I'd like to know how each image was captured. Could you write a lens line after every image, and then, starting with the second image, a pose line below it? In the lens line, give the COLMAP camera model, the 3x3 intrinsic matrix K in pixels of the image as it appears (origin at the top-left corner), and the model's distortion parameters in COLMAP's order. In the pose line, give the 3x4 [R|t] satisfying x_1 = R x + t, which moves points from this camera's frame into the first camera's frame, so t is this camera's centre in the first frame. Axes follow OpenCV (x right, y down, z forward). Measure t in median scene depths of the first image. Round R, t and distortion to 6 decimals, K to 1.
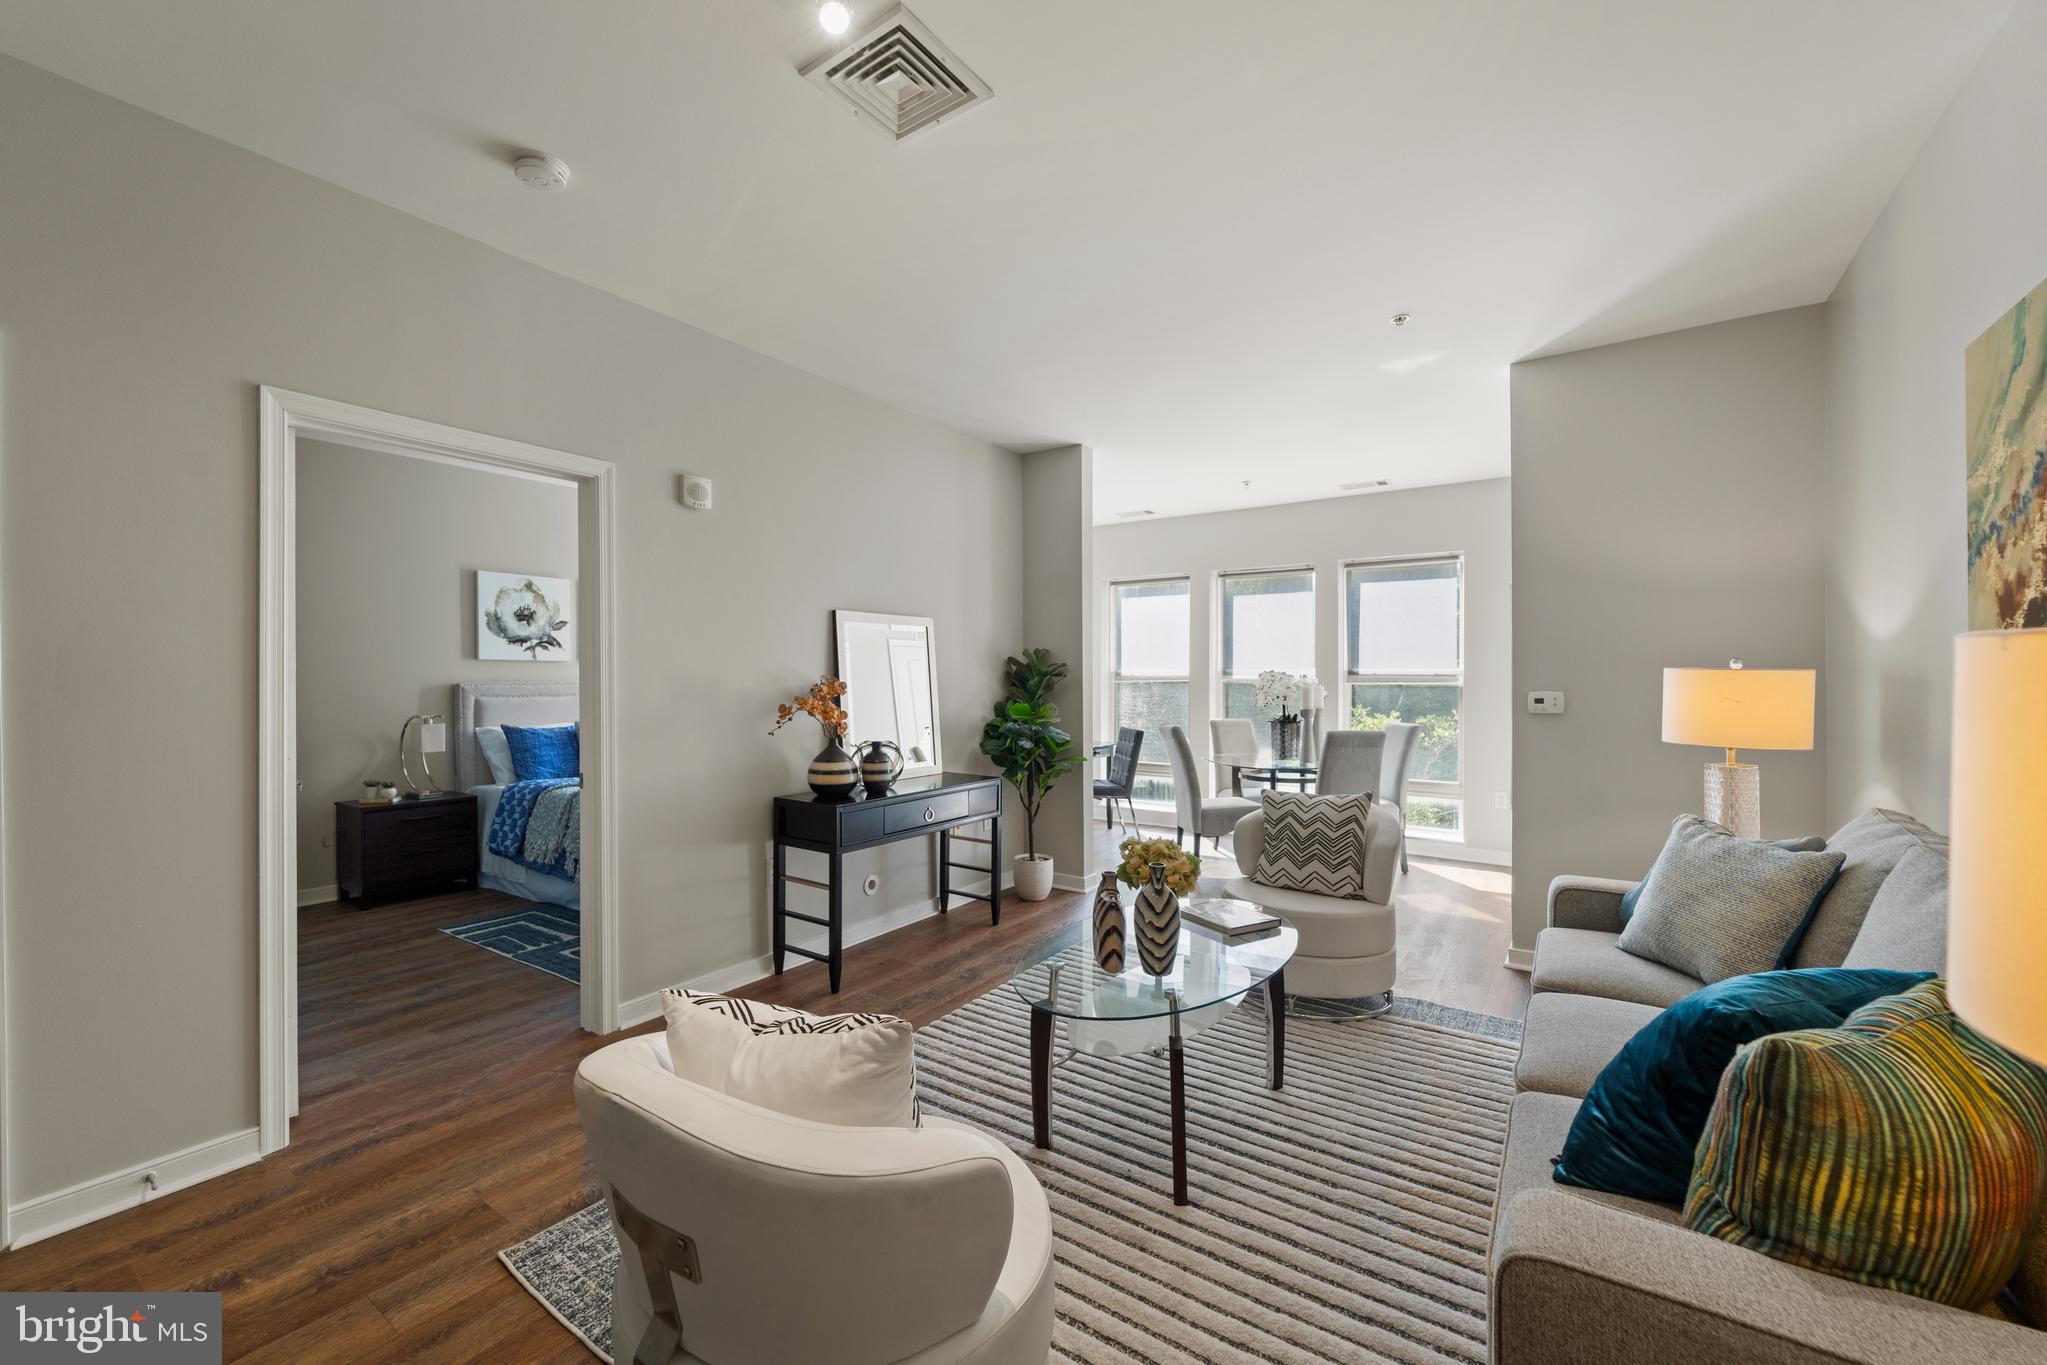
lens RADIAL K [[810.3, 0, 1023.0], [0, 810.3, 688.3], [0, 0, 1]] dist [-0.001134, -0.000363]
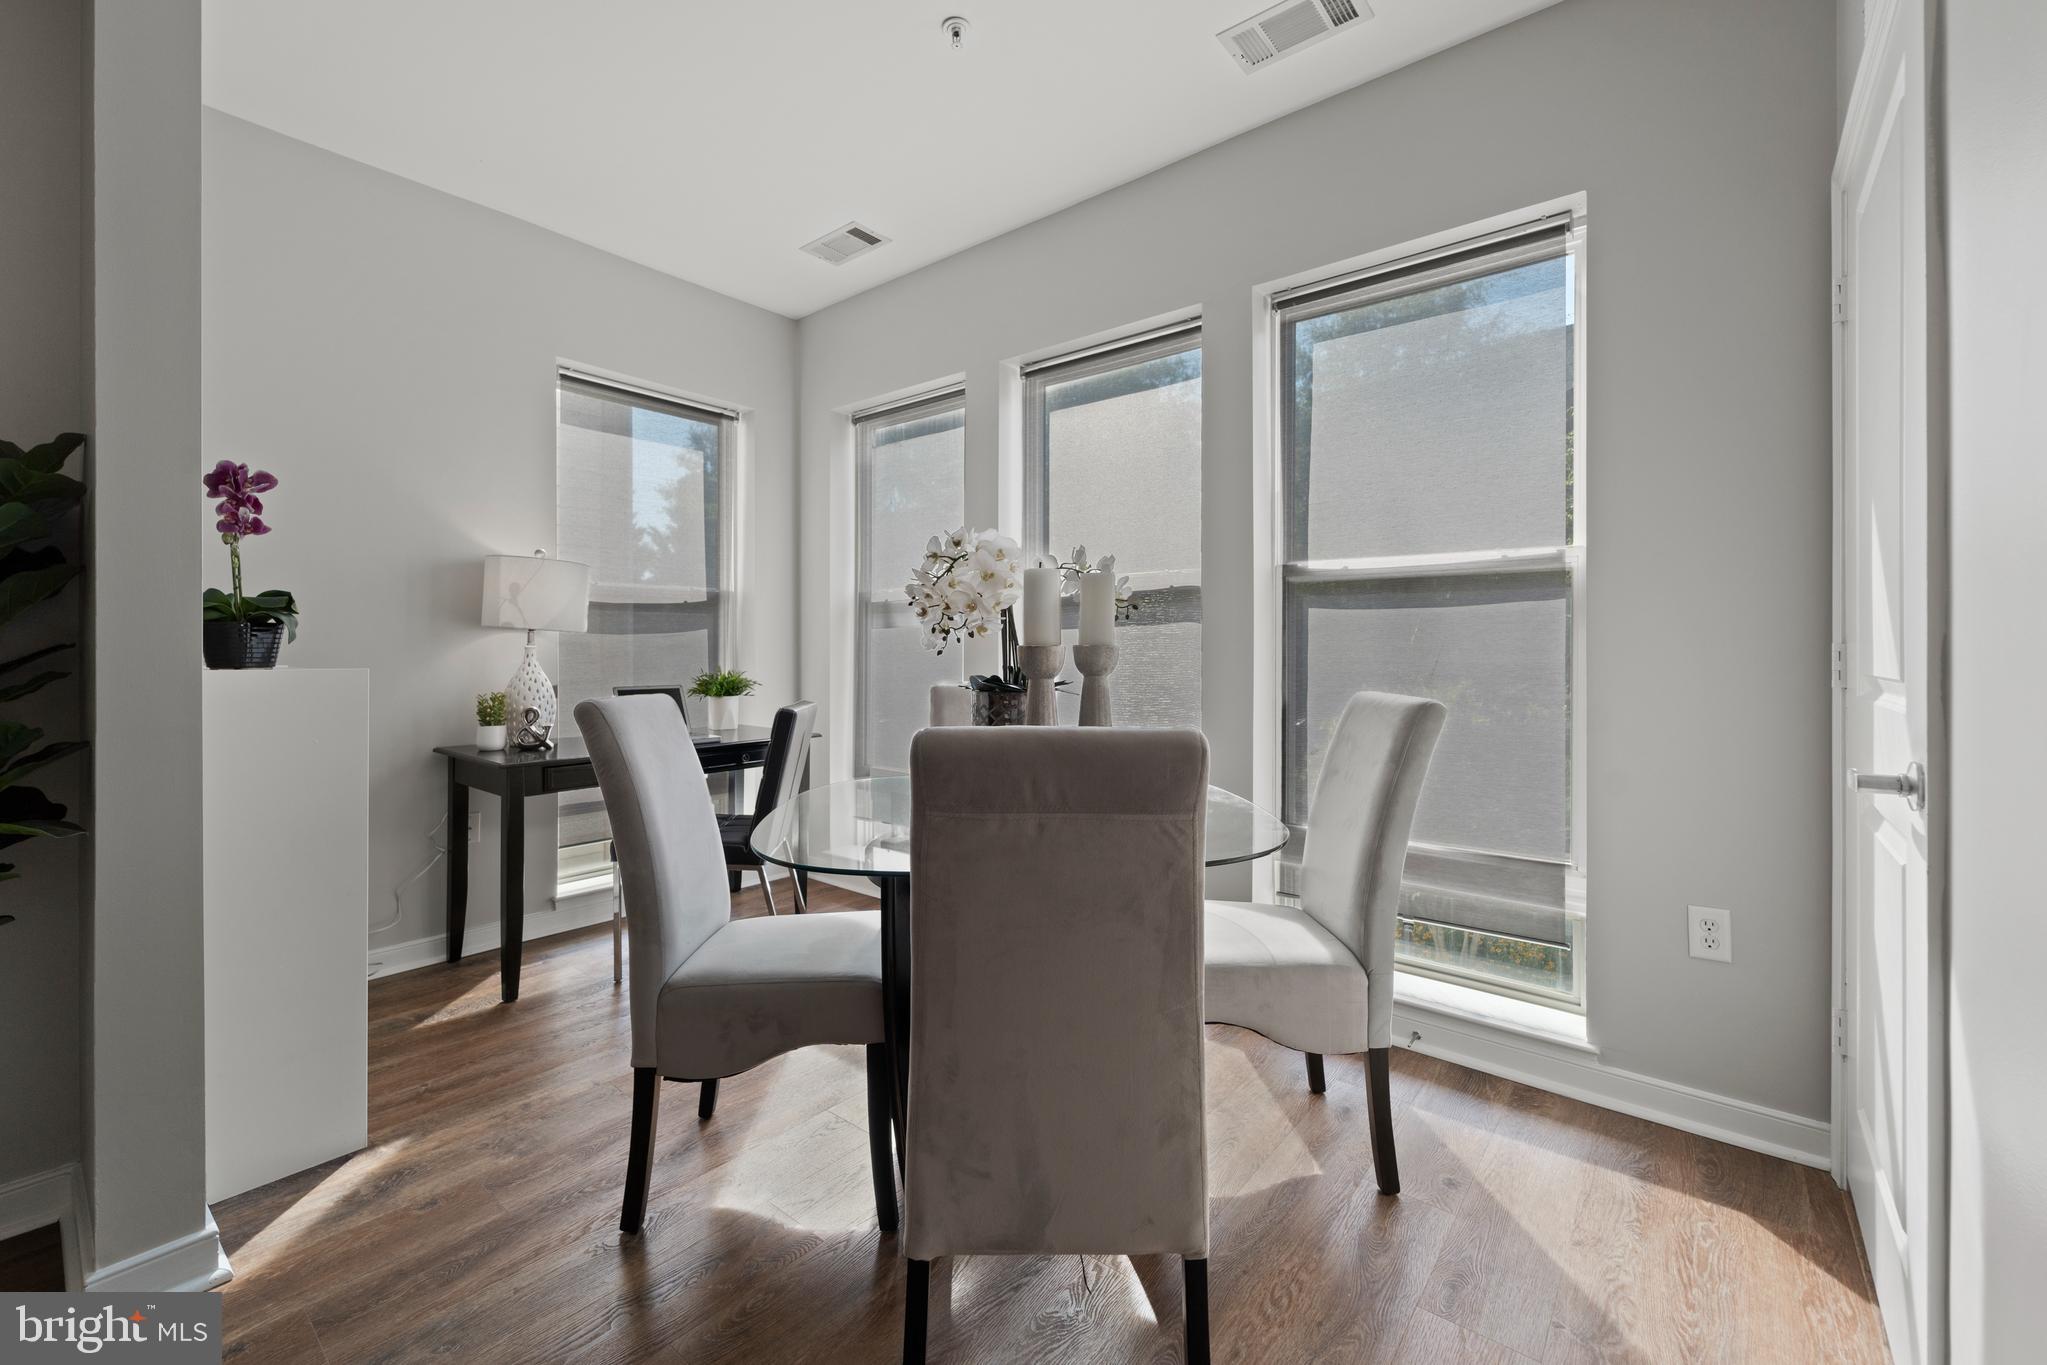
lens RADIAL K [[835.7, 0, 1018.1], [0, 835.7, 648.4], [0, 0, 1]] dist [0.001082, -0.000024]
pose [[0.996652, 0.002105, -0.081733, 0.544963], [-0.002950, 0.999943, -0.010225, 0.044764], [0.081707, 0.010432, 0.996602, 1.024772]]
